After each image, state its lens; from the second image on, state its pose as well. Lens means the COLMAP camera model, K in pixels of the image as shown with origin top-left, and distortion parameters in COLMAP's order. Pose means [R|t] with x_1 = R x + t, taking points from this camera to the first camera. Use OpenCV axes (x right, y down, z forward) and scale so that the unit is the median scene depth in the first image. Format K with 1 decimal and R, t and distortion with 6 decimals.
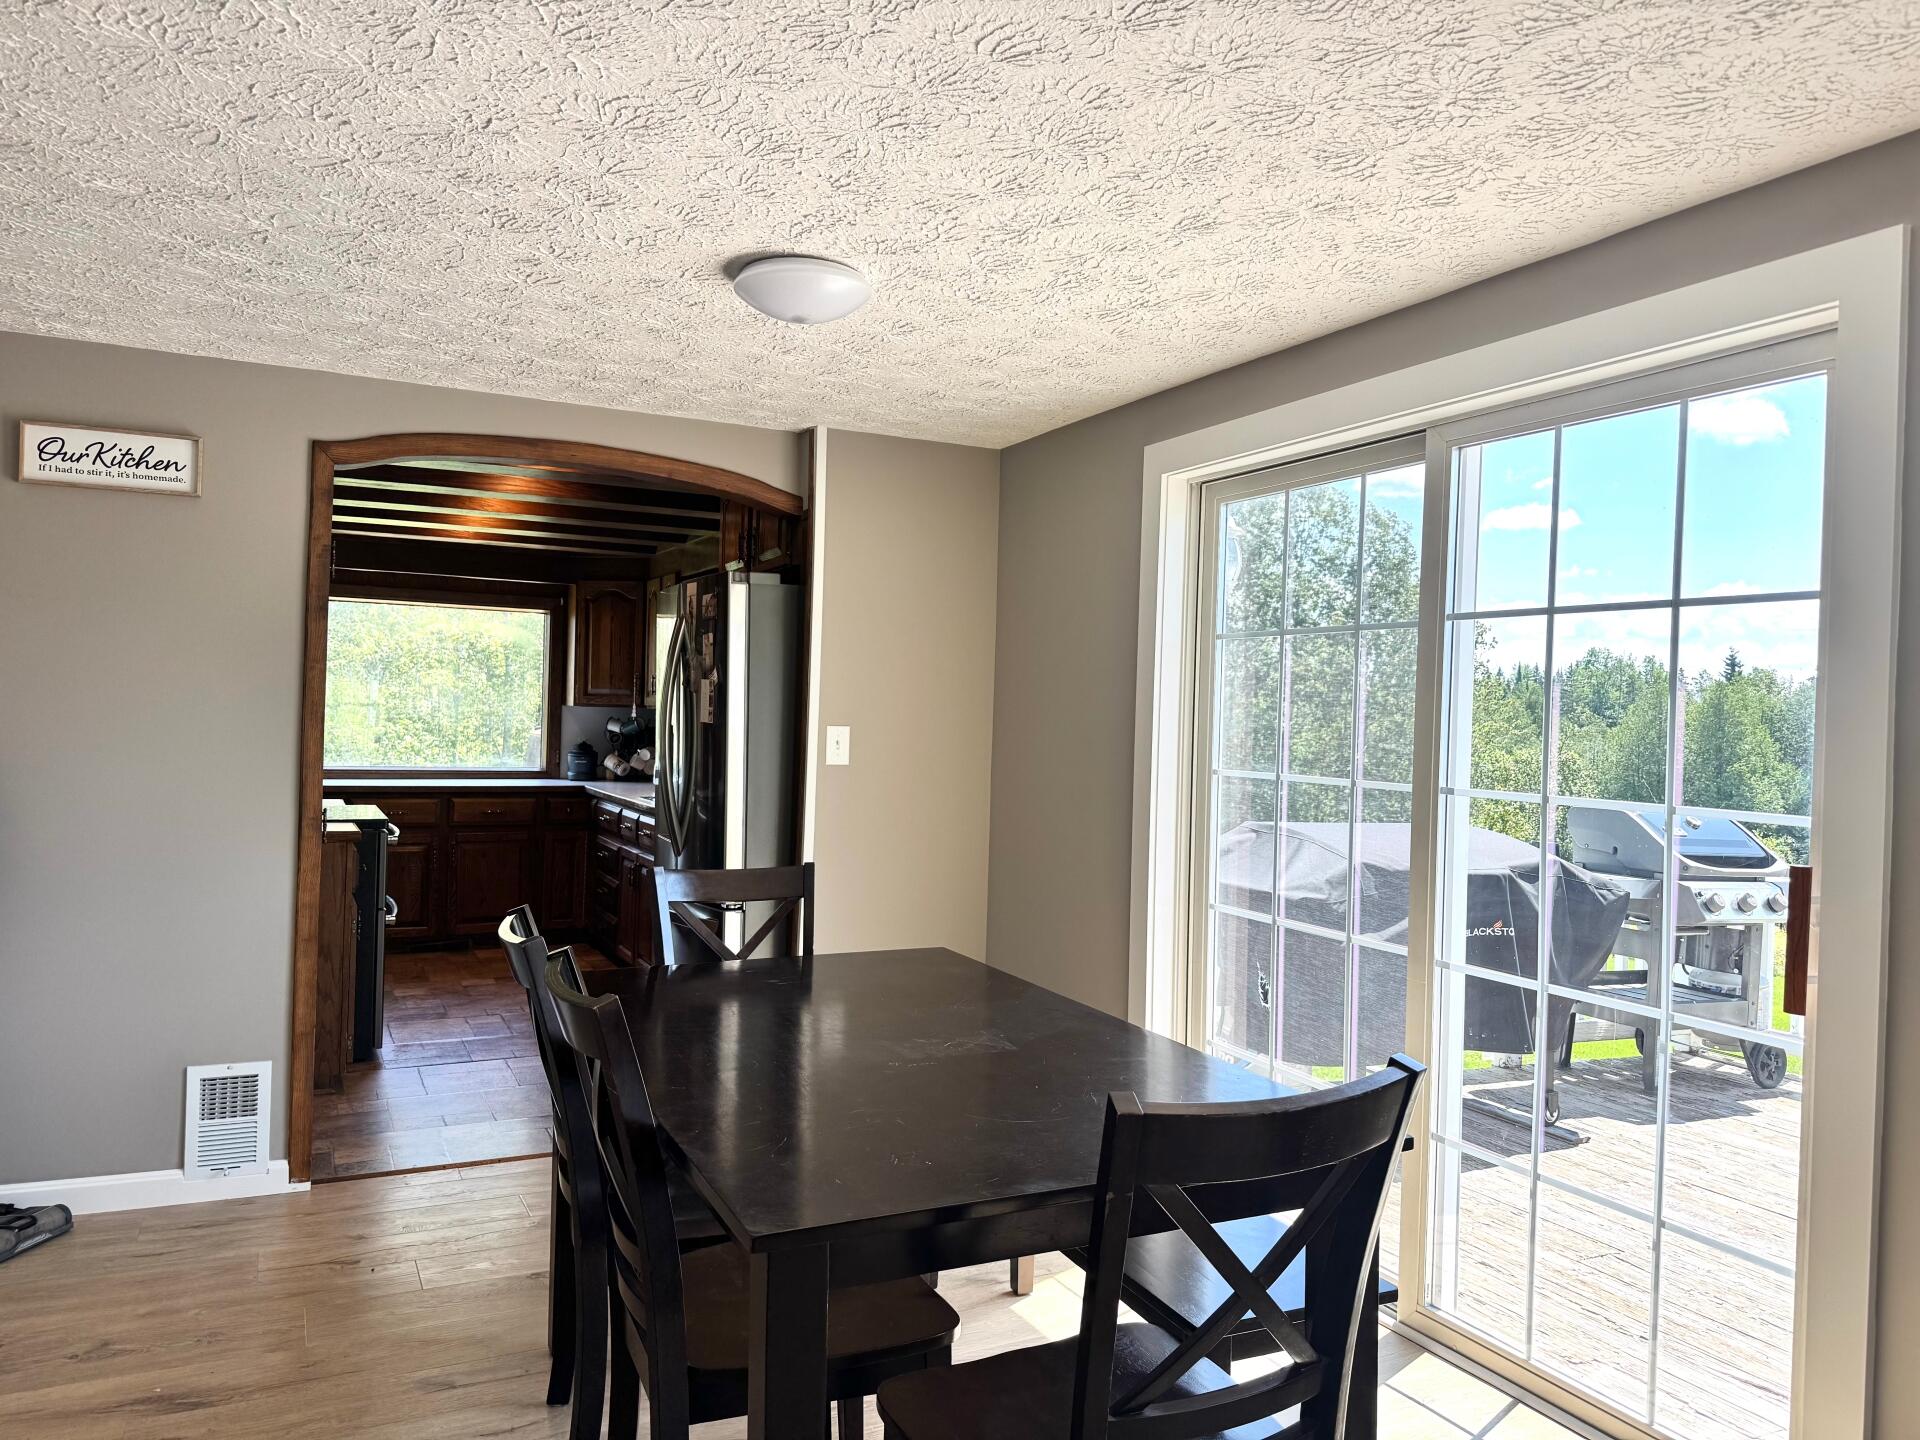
lens RADIAL K [[1395.6, 0, 960.0], [0, 1395.6, 720.0], [0, 0, 1]] dist [0.135163, -0.169922]
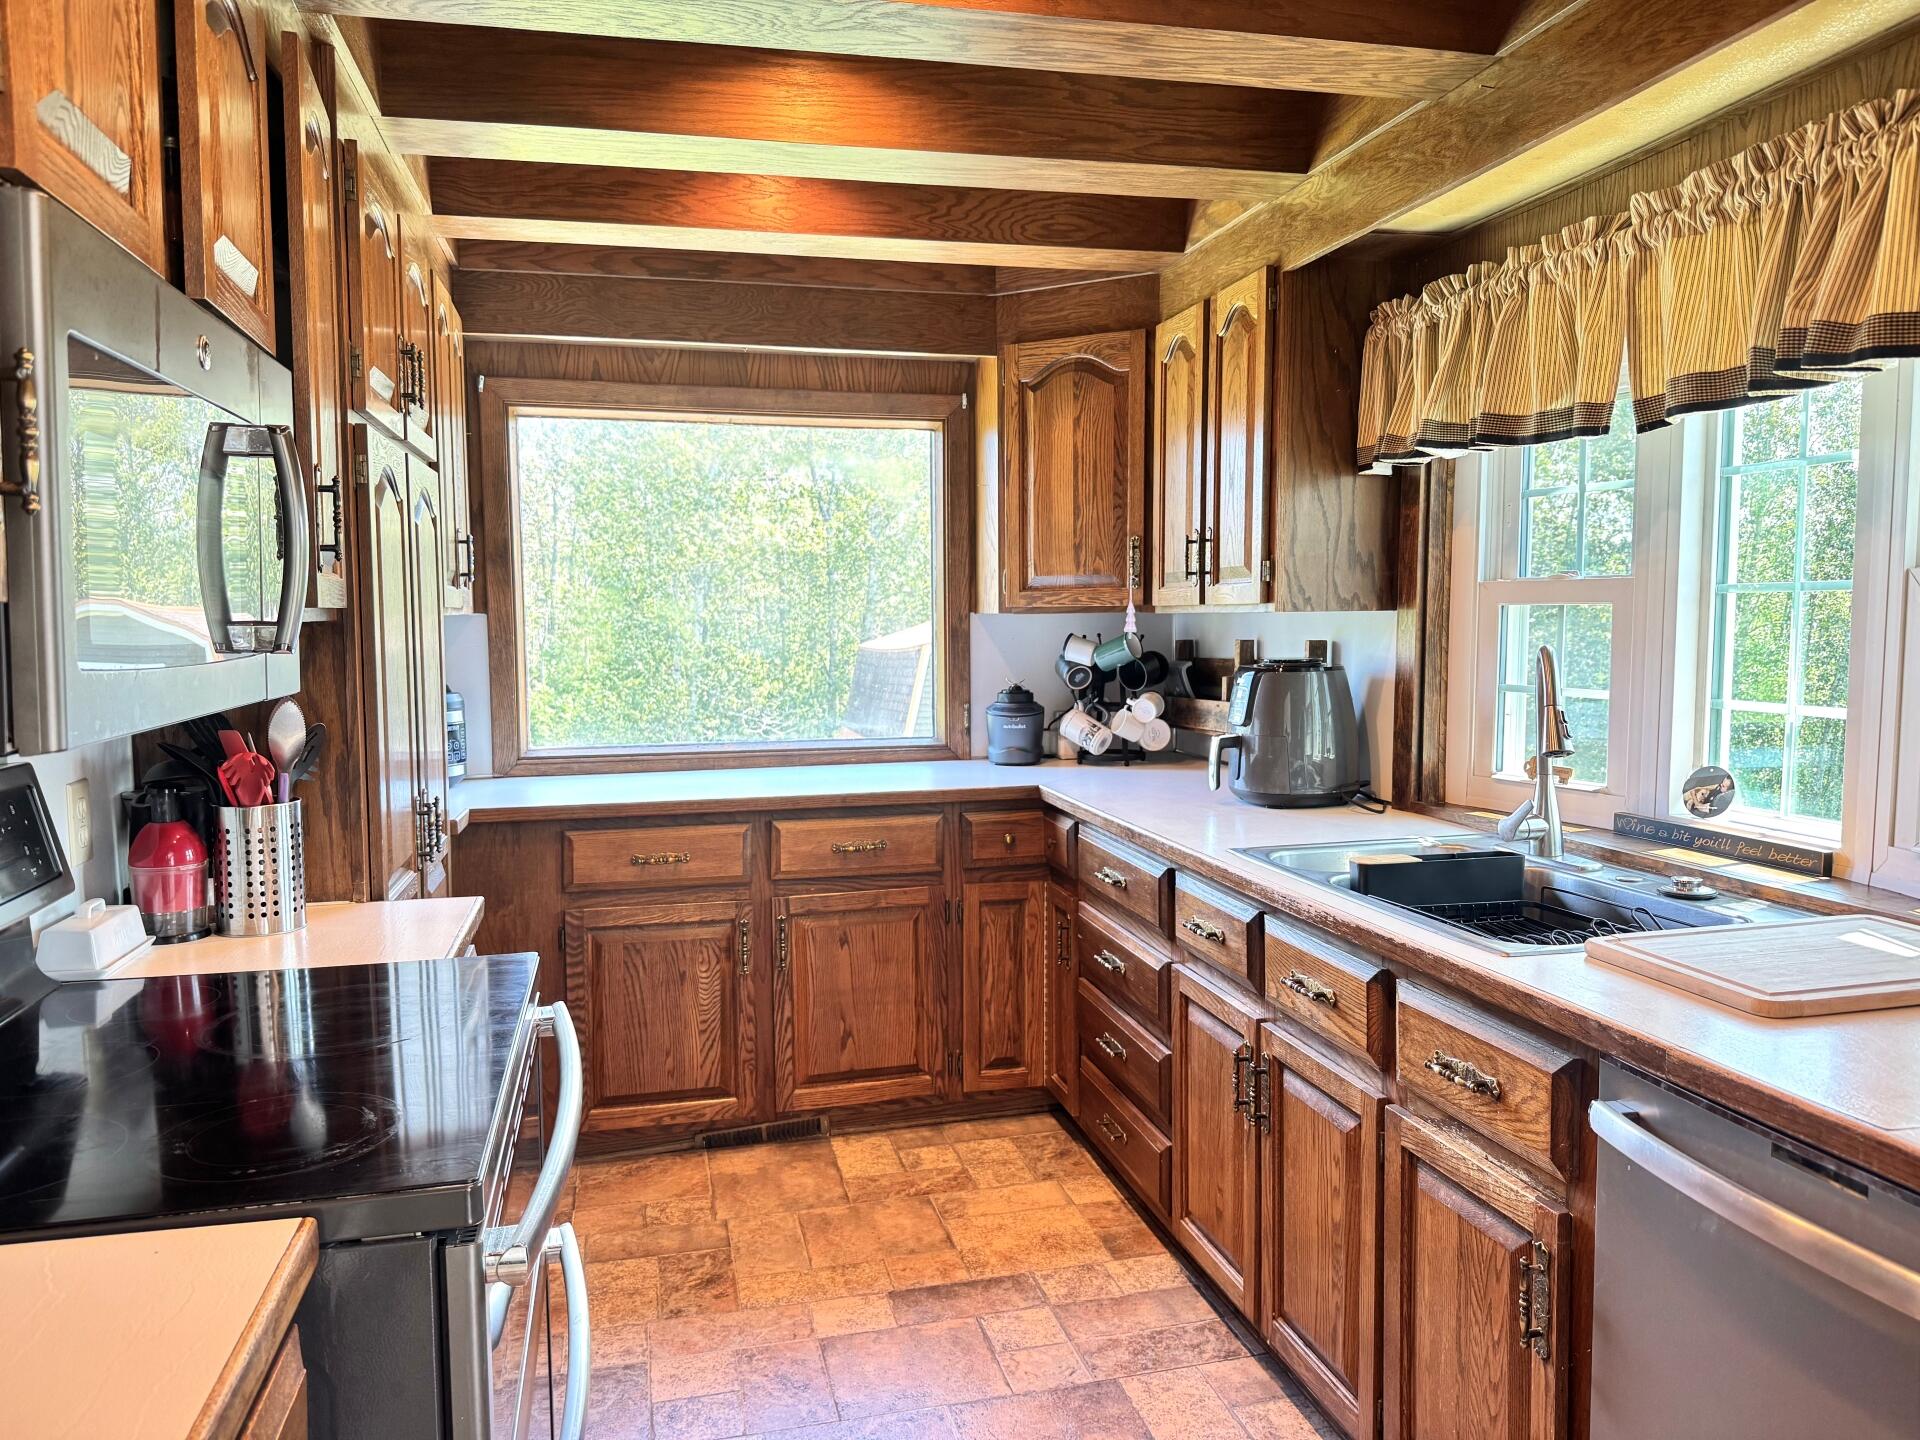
lens RADIAL K [[1395.6, 0, 960.0], [0, 1395.6, 720.0], [0, 0, 1]] dist [0.135163, -0.169922]
pose [[0.976220, -0.020349, -0.215824, -0.185270], [0.035636, 0.997104, 0.067181, -0.006191], [0.213832, -0.073275, 0.974118, 0.528243]]
